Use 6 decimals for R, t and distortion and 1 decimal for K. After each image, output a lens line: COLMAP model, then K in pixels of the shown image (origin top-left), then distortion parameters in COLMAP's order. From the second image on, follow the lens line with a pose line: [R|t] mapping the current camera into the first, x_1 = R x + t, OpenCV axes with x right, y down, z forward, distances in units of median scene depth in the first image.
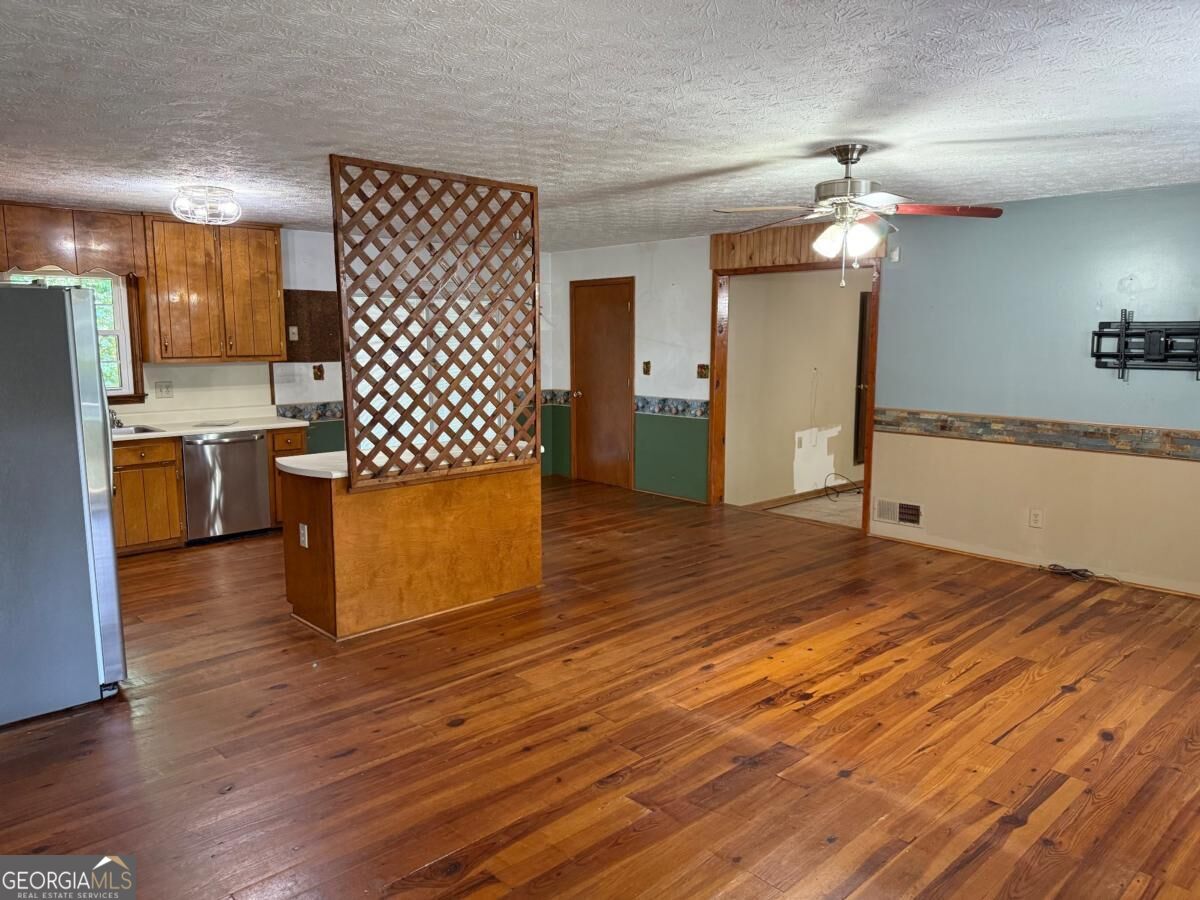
lens RADIAL K [[833.9, 0, 600.0], [0, 833.9, 450.0], [0, 0, 1]] dist [0.085743, -0.001596]
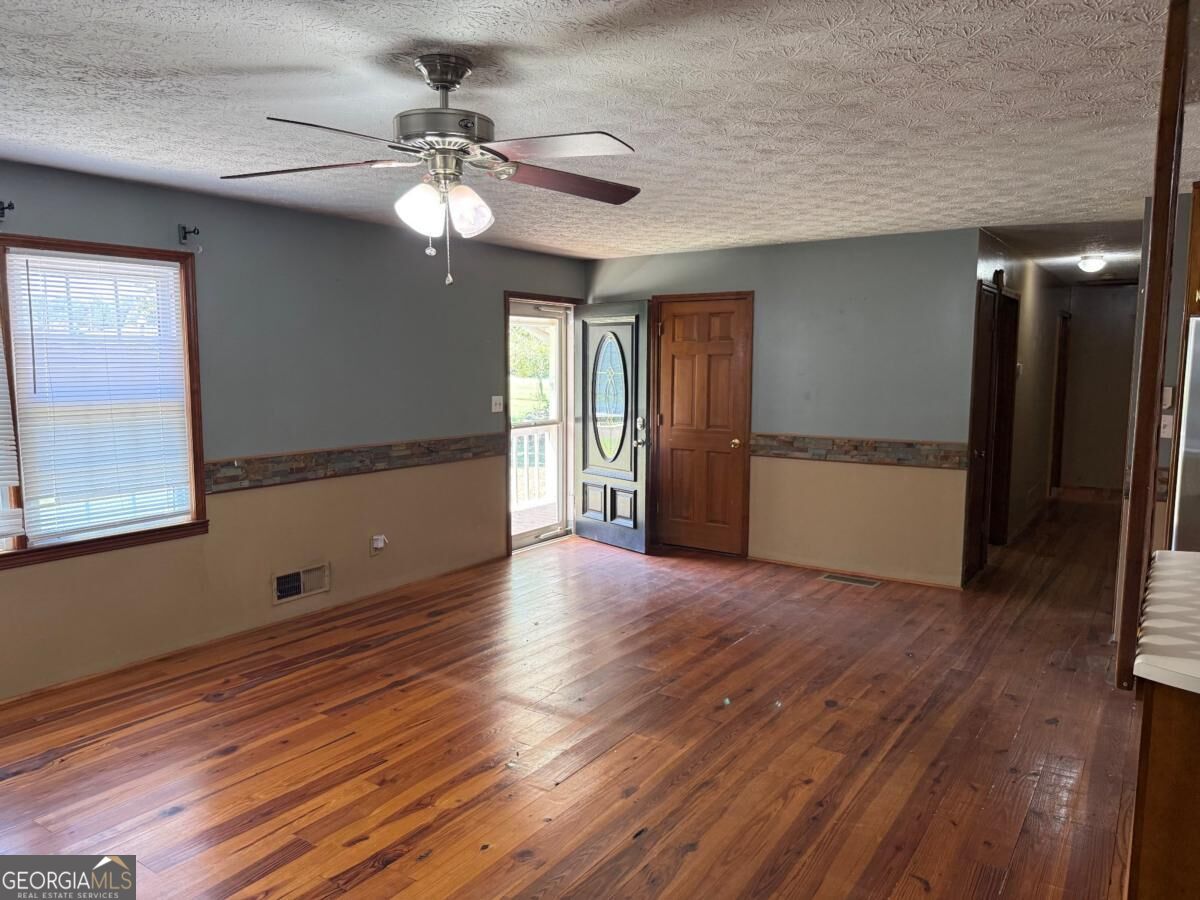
lens RADIAL K [[852.6, 0, 607.1], [0, 852.6, 447.3], [0, 0, 1]] dist [0.050417, -0.084087]
pose [[-0.974856, 0.017866, -0.222120, 0.313572], [-0.037451, 0.969467, 0.242347, -0.231844], [0.219668, 0.244572, -0.944421, 1.648549]]
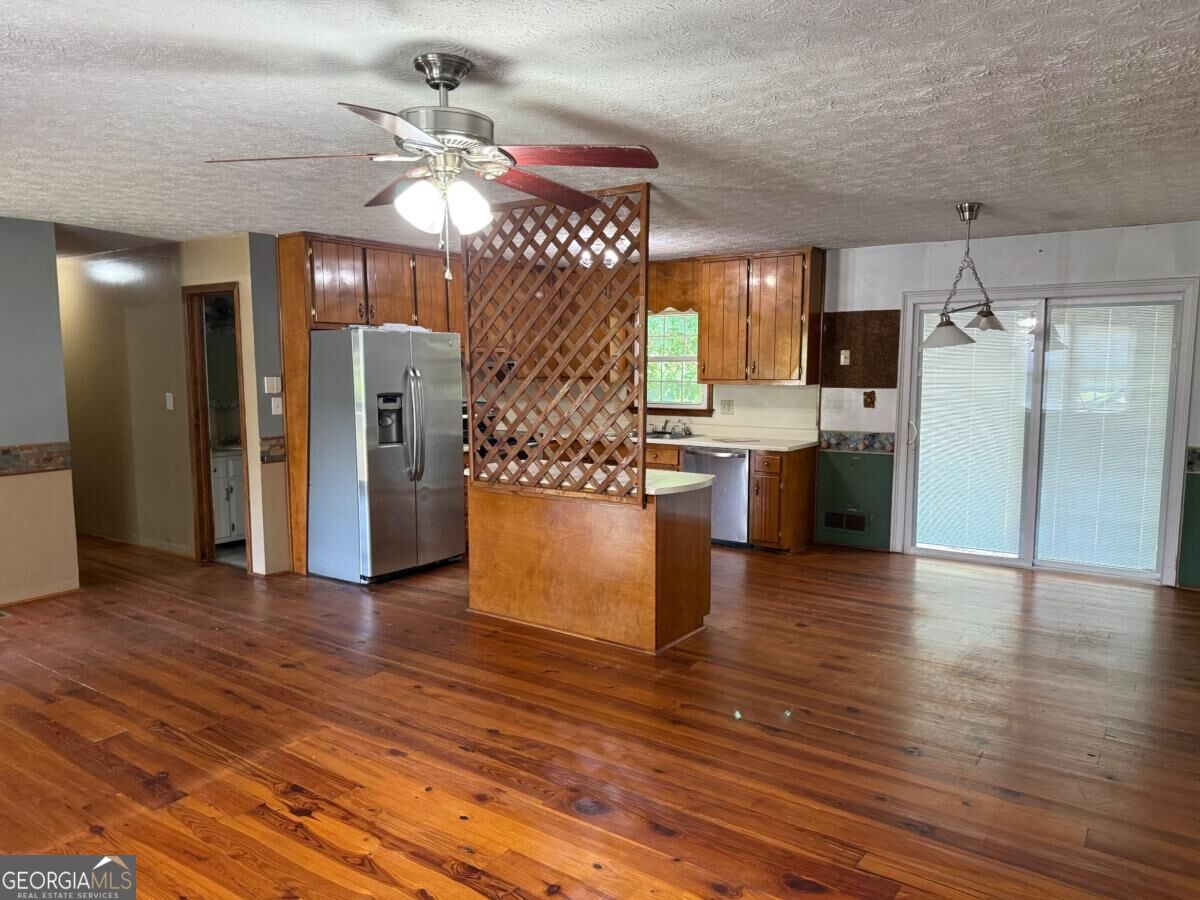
lens RADIAL K [[852.6, 0, 607.1], [0, 852.6, 447.3], [0, 0, 1]] dist [0.050417, -0.084087]
pose [[0.206172, 0.100601, -0.973331, 0.961147], [-0.137418, 0.987820, 0.072991, -0.128723], [0.968819, 0.118704, 0.217485, 0.976791]]
